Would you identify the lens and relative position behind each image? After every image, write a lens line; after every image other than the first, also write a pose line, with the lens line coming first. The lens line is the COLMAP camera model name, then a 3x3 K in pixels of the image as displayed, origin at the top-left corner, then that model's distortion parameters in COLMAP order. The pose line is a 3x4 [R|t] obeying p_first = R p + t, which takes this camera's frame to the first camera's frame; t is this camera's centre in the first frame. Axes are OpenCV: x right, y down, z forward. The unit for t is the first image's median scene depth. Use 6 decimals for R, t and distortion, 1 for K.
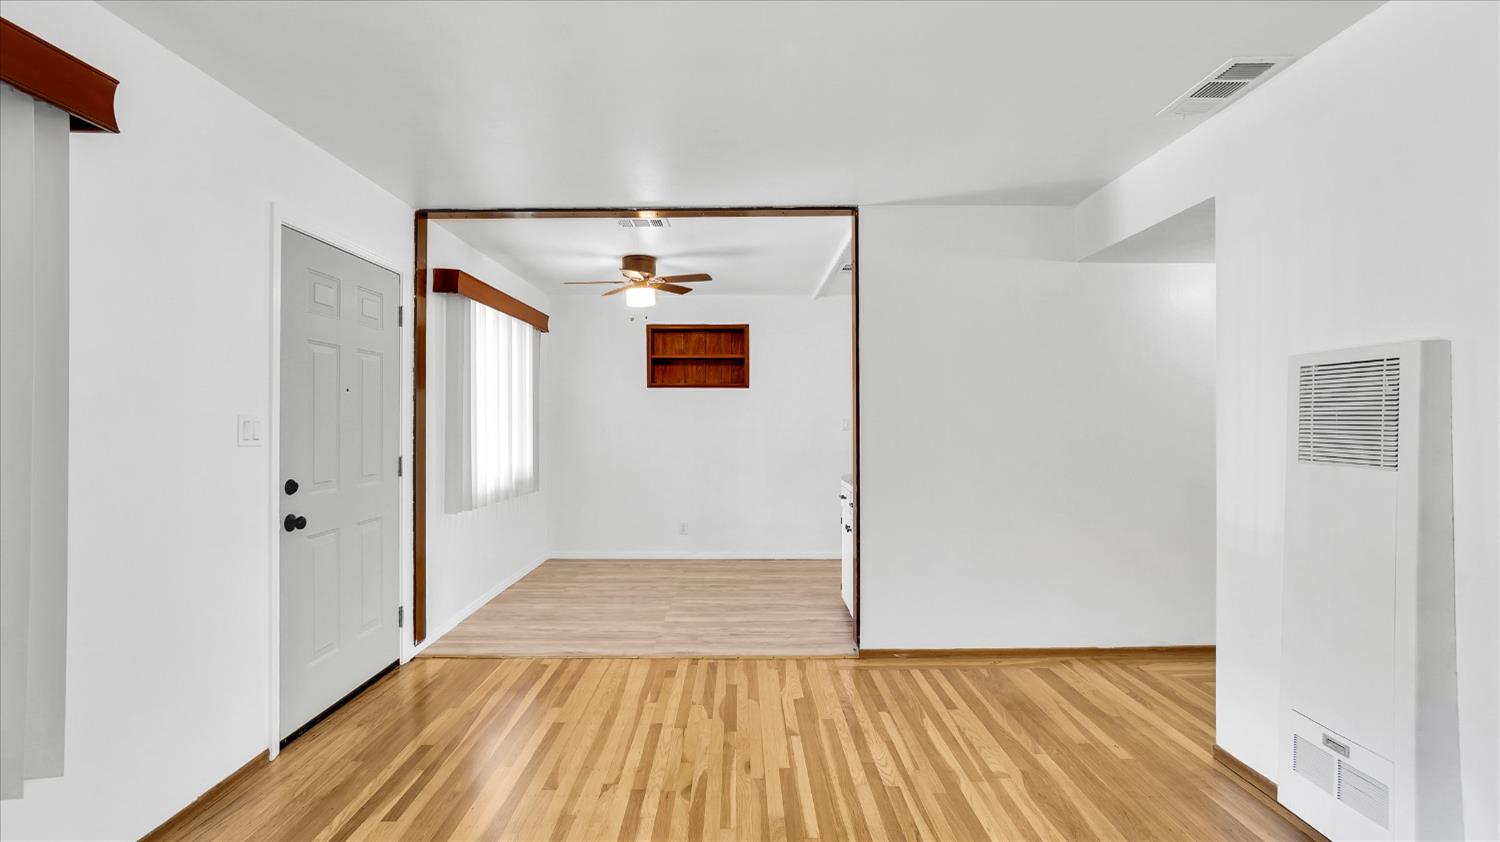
lens RADIAL K [[657.4, 0, 744.7], [0, 657.4, 416.9], [0, 0, 1]] dist [-0.022885, 0.008250]
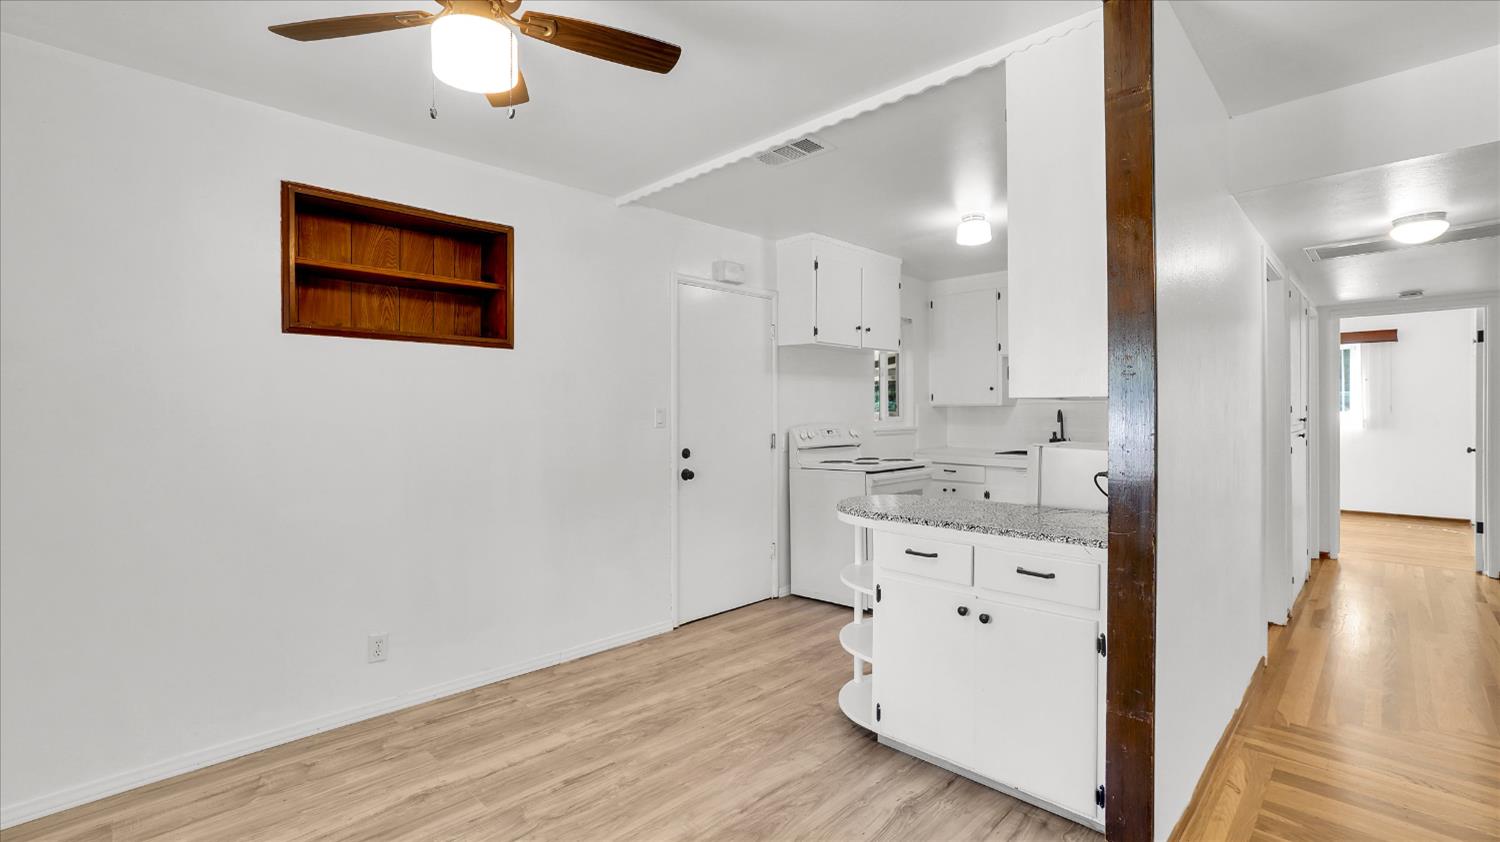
lens RADIAL K [[657.4, 0, 744.2], [0, 657.4, 408.7], [0, 0, 1]] dist [-0.022885, 0.008250]
pose [[0.706385, 0.009627, 0.707763, -0.231152], [-0.010644, 0.999939, -0.002978, 0.003031], [-0.707748, -0.005430, 0.706444, 0.494785]]
